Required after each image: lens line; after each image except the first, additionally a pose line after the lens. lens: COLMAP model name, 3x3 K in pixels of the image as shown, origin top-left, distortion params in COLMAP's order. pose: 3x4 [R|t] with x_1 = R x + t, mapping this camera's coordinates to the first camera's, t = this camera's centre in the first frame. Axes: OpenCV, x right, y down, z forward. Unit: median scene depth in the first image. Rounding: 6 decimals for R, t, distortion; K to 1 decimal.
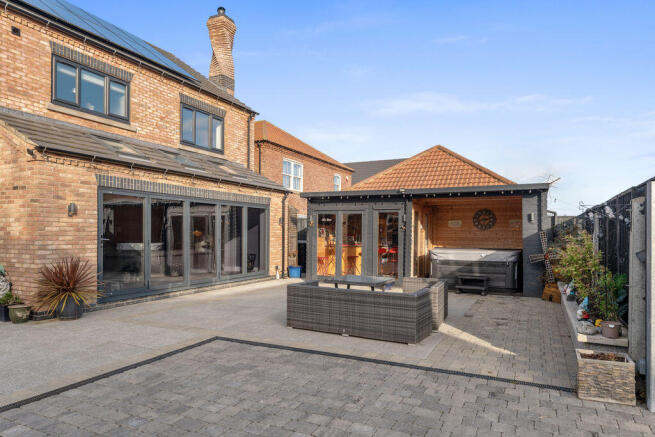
lens RADIAL K [[403.0, 0, 325.1], [0, 403.0, 232.4], [0, 0, 1]] dist [0.000799, -0.000554]
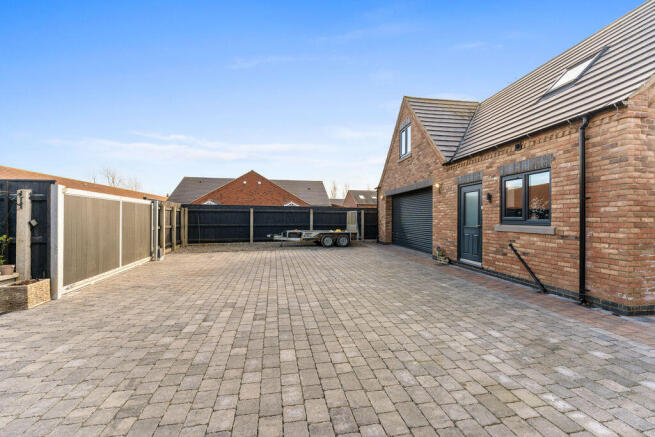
lens RADIAL K [[276.2, 0, 326.1], [0, 276.2, 216.9], [0, 0, 1]] dist [-0.001572, -0.000229]
pose [[-0.597495, -0.005784, 0.801851, -0.310750], [-0.009207, 0.999958, 0.000353, 0.006440], [-0.801819, -0.007172, -0.597523, 0.215923]]
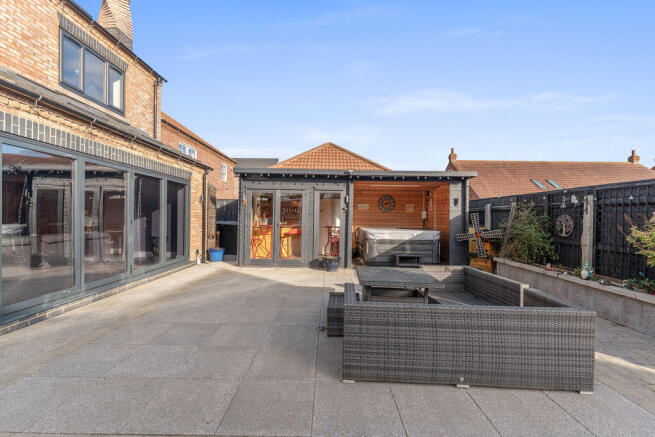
lens RADIAL K [[283.5, 0, 323.3], [0, 283.5, 217.2], [0, 0, 1]] dist [-0.001951, 0.000057]
pose [[0.904355, 0.005734, 0.426742, -0.152009], [-0.009591, 0.999930, 0.006890, 0.004904], [-0.426673, -0.010324, 0.904347, 0.353437]]
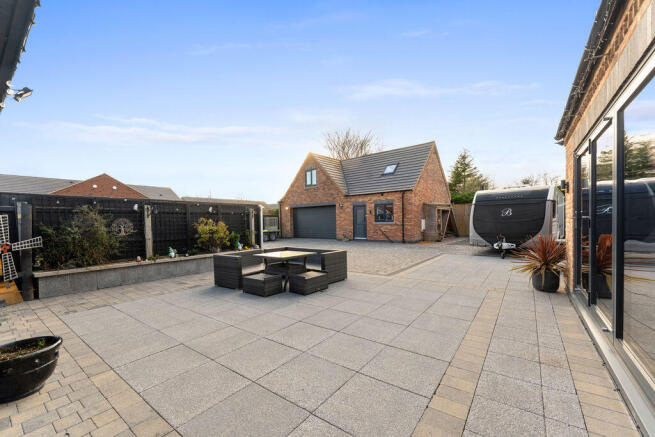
lens RADIAL K [[262.0, 0, 327.7], [0, 262.0, 226.0], [0, 0, 1]] dist [-0.000120, -0.000028]
pose [[-0.977496, 0.009204, 0.210751, -0.124929], [0.012999, 0.999777, 0.016624, 0.012343], [-0.210551, 0.018990, -0.977398, 1.040504]]
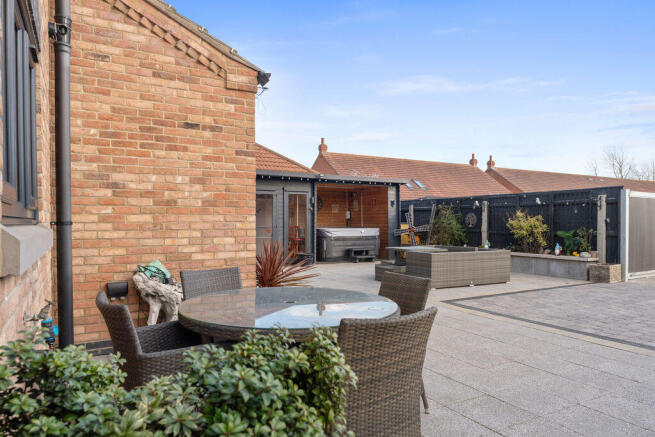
lens RADIAL K [[427.7, 0, 317.9], [0, 427.7, 227.6], [0, 0, 1]] dist [-0.001905, -0.000831]
pose [[0.585078, -0.016694, 0.810806, -0.693193], [0.002863, 0.999824, 0.018519, 0.016222], [-0.810972, -0.008514, 0.585023, 0.287028]]
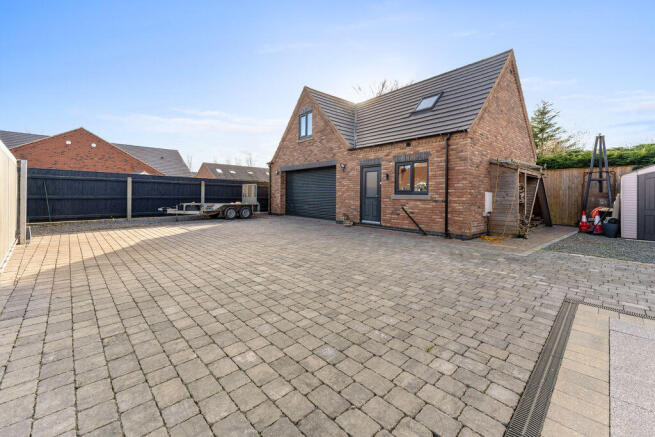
lens RADIAL K [[272.1, 0, 334.5], [0, 272.1, 193.7], [0, 0, 1]] dist [0.000375, 0.000162]
pose [[-0.938484, -0.016450, 0.344932, -0.187598], [-0.019251, 0.999804, -0.004695, 0.022825], [-0.344787, -0.011046, -0.938616, 0.431795]]
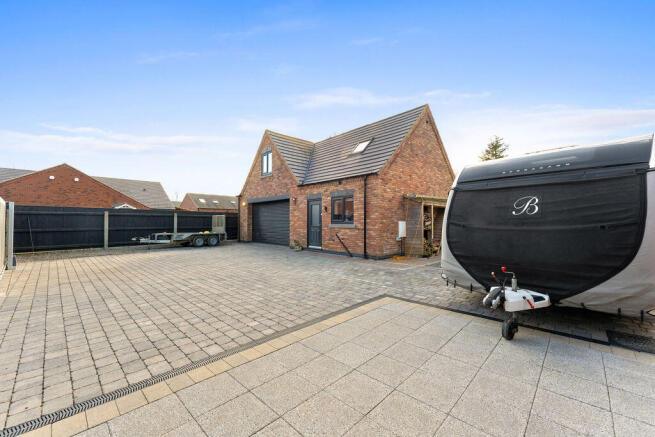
lens RADIAL K [[263.8, 0, 331.3], [0, 263.8, 215.2], [0, 0, 1]] dist [0.000208, -0.000170]
pose [[-0.950965, 0.002421, 0.309289, -0.370041], [-0.005497, 0.999679, -0.024727, 0.010488], [-0.309249, -0.025214, -0.950647, 0.510702]]
